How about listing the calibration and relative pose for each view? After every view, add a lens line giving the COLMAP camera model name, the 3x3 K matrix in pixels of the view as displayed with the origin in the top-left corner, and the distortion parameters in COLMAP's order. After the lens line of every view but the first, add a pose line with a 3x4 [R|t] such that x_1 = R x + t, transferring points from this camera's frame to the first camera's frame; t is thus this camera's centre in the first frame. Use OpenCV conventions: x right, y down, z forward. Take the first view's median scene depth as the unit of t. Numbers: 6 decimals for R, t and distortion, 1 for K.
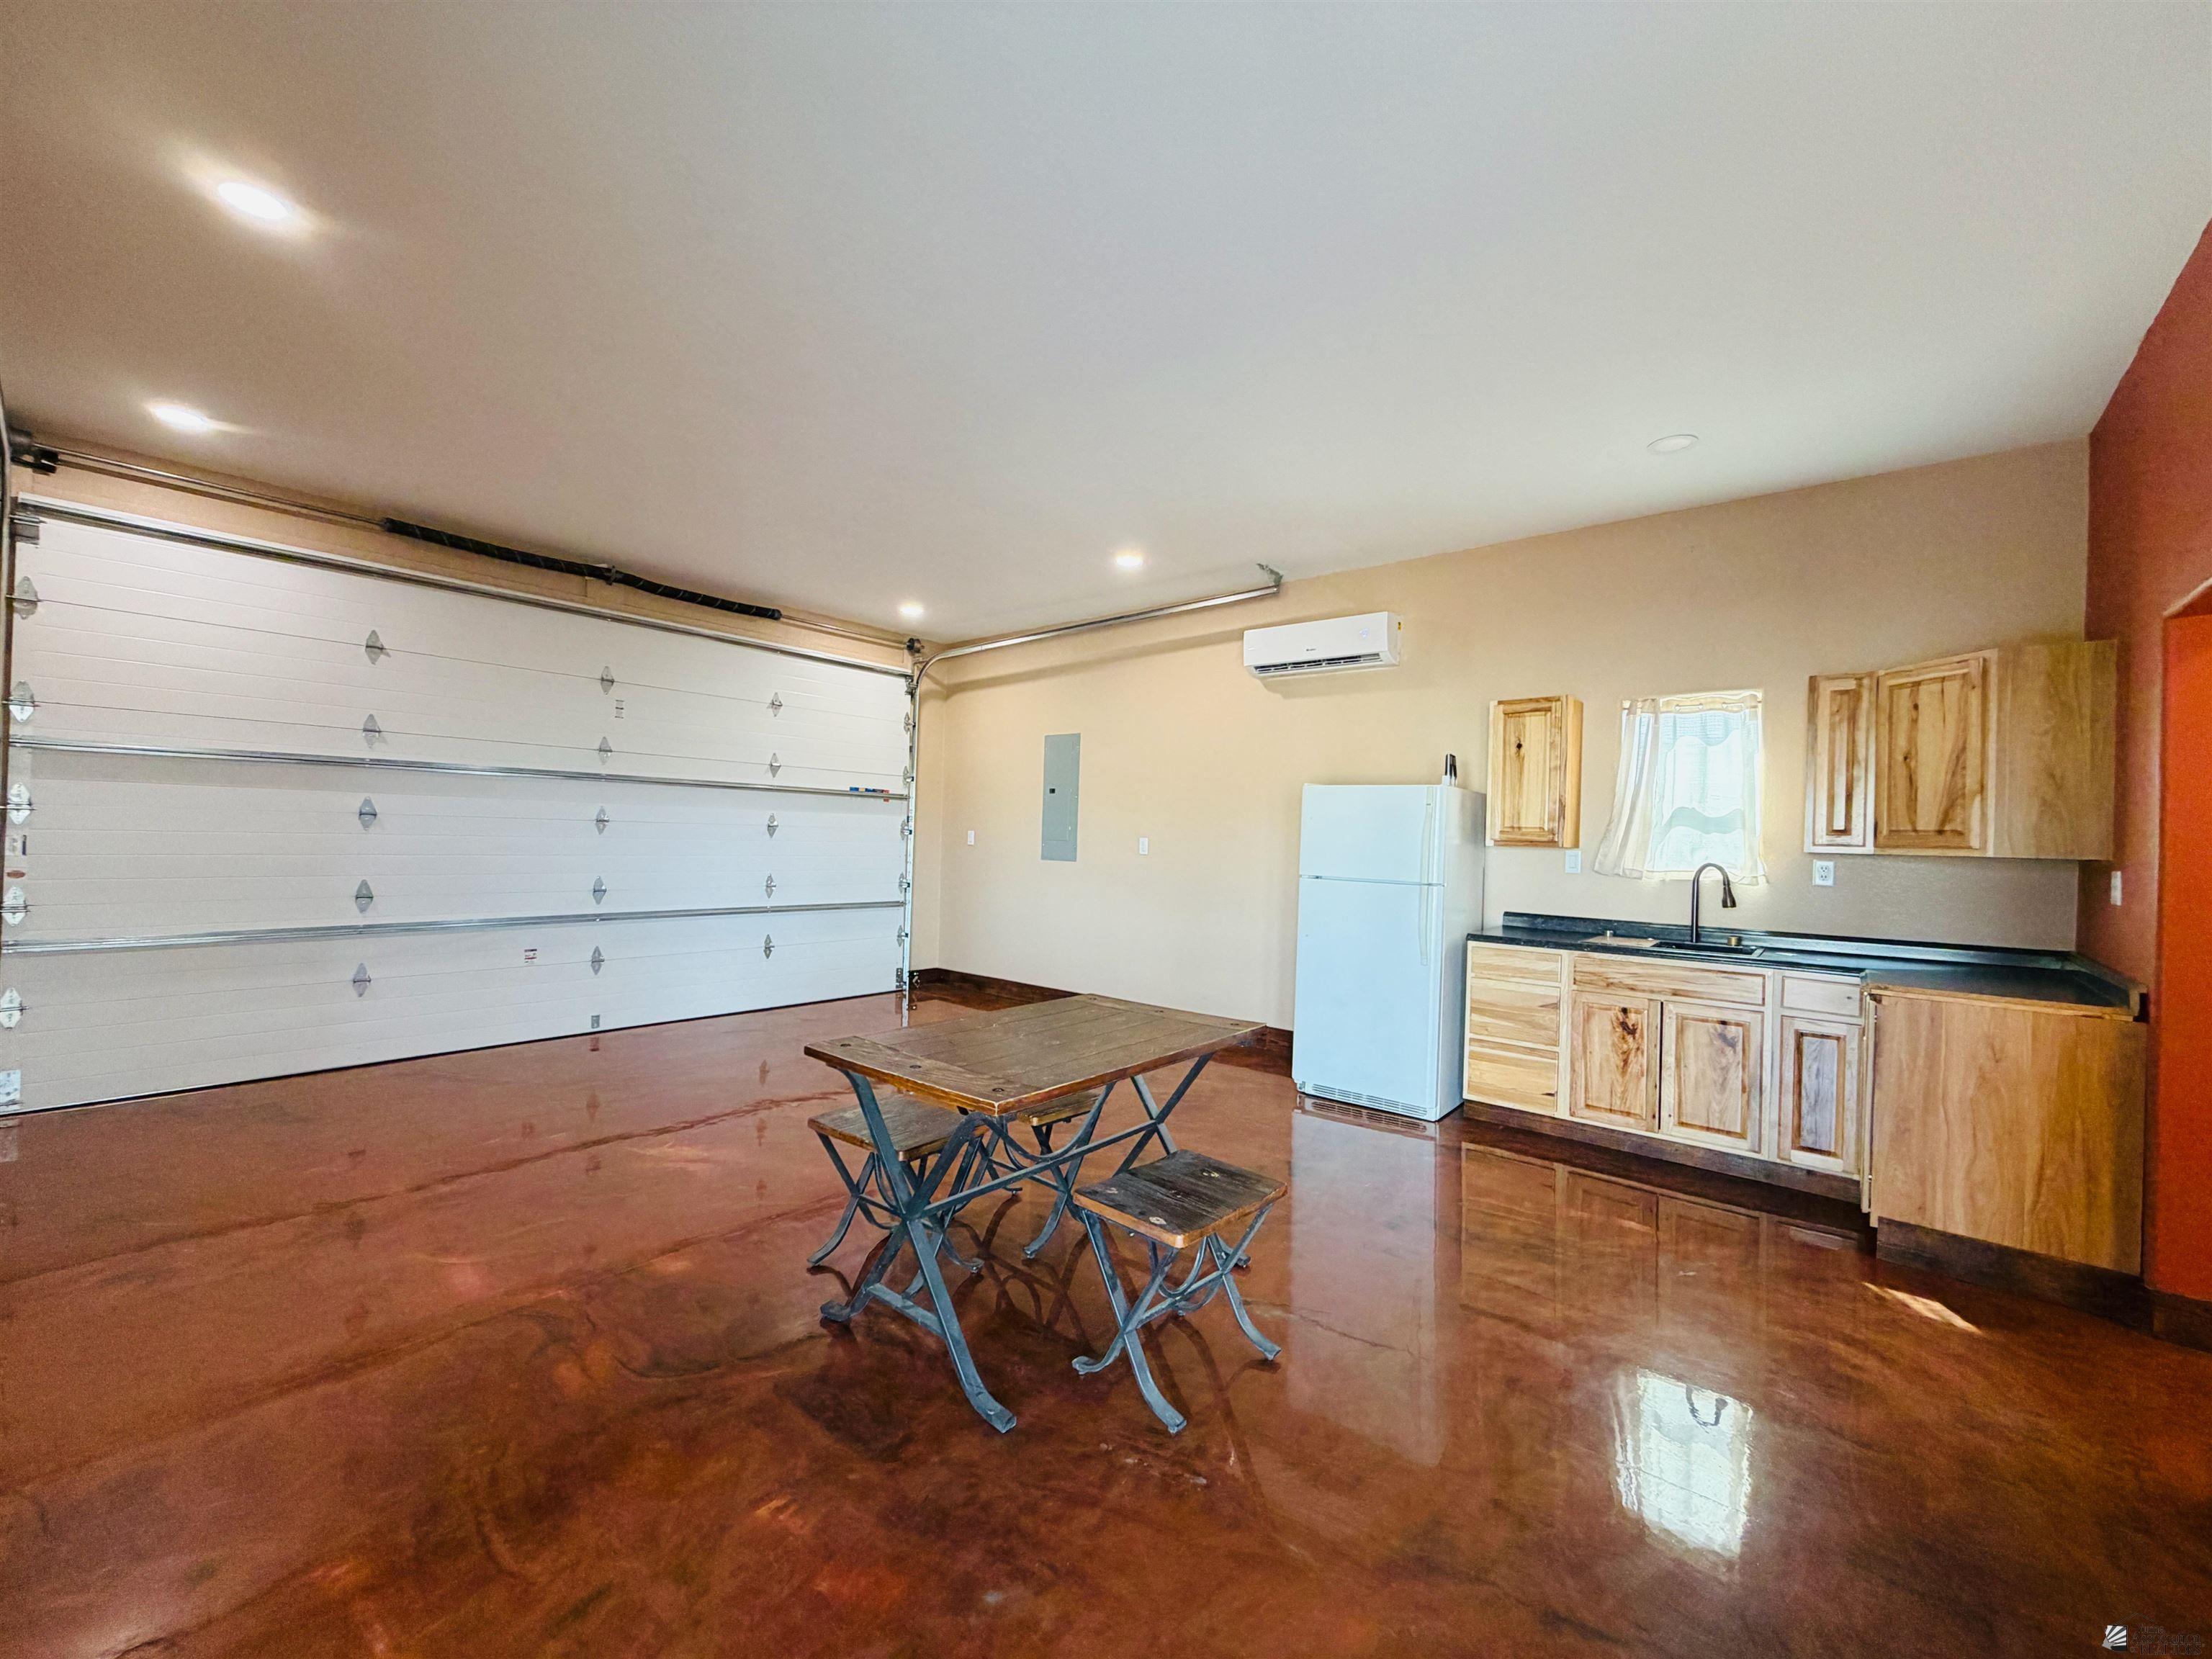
lens RADIAL K [[886.6, 0, 1092.4], [0, 886.6, 830.2], [0, 0, 1]] dist [0.000169, -0.000029]
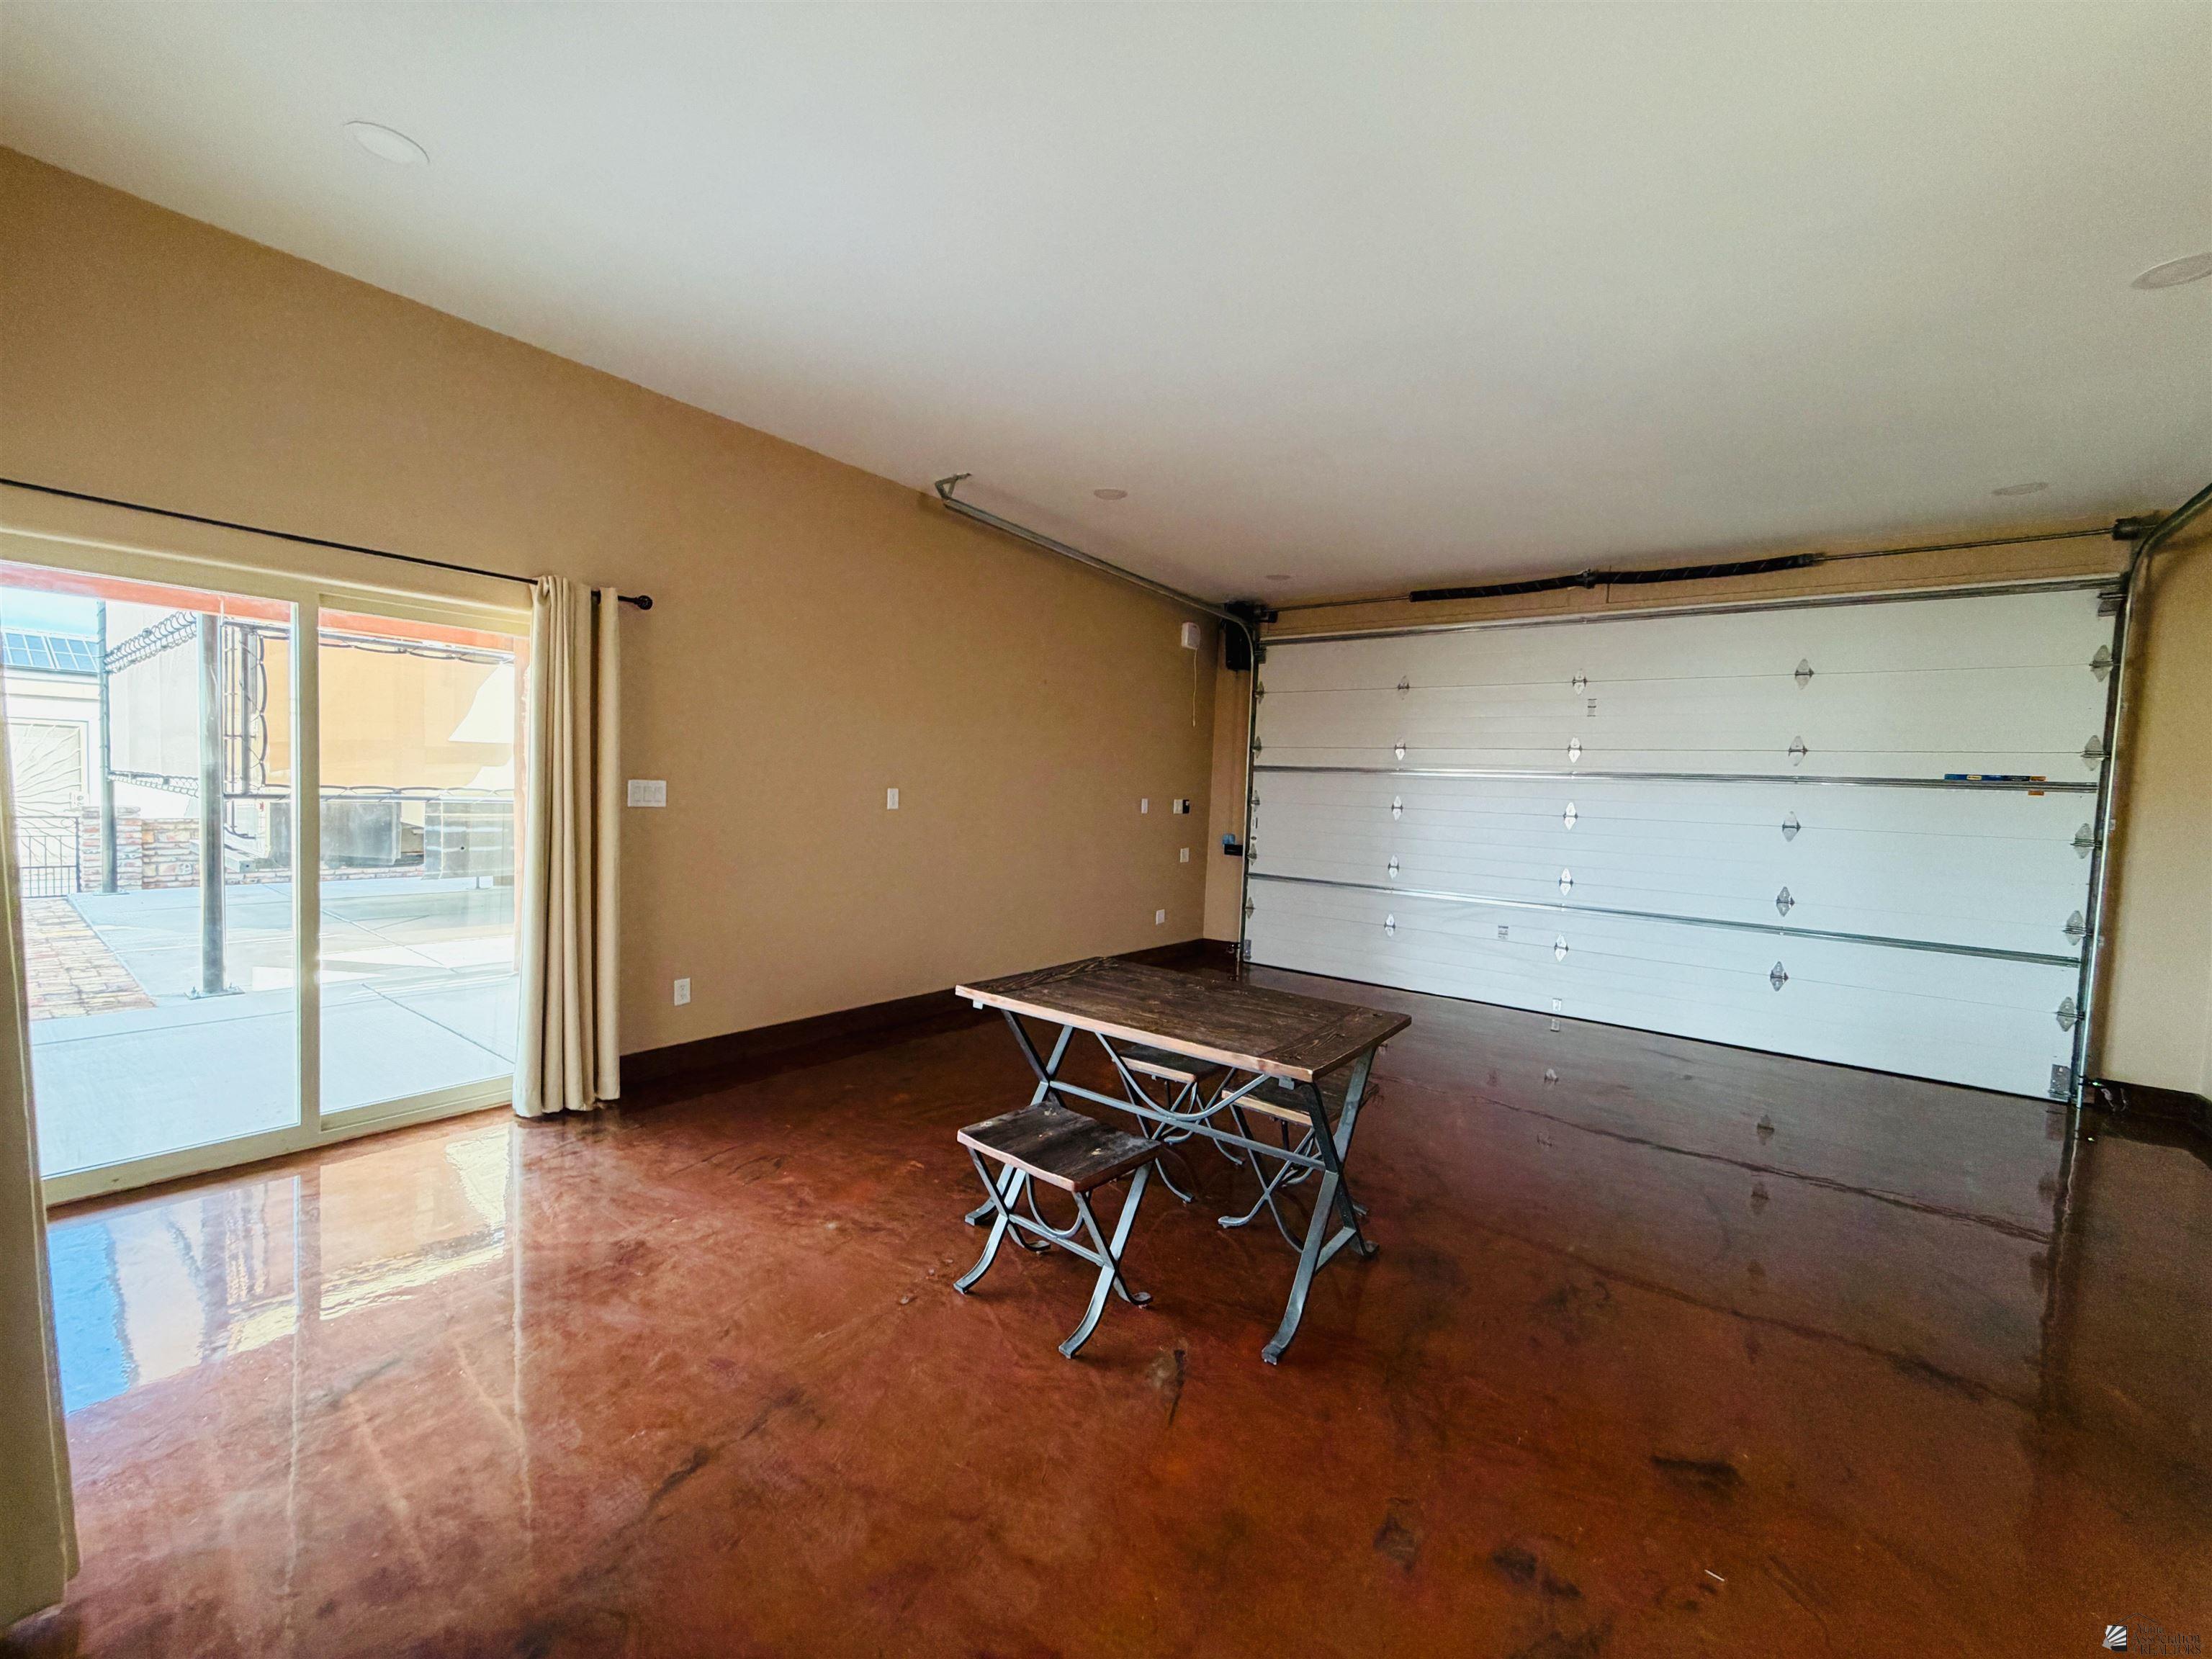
lens RADIAL K [[886.6, 0, 1109.7], [0, 886.6, 837.5], [0, 0, 1]] dist [0.000169, -0.000029]
pose [[0.063069, 0.030138, -0.997554, 0.686368], [-0.033323, 0.999050, 0.028076, 0.004431], [0.997453, 0.031470, 0.064013, 0.584758]]
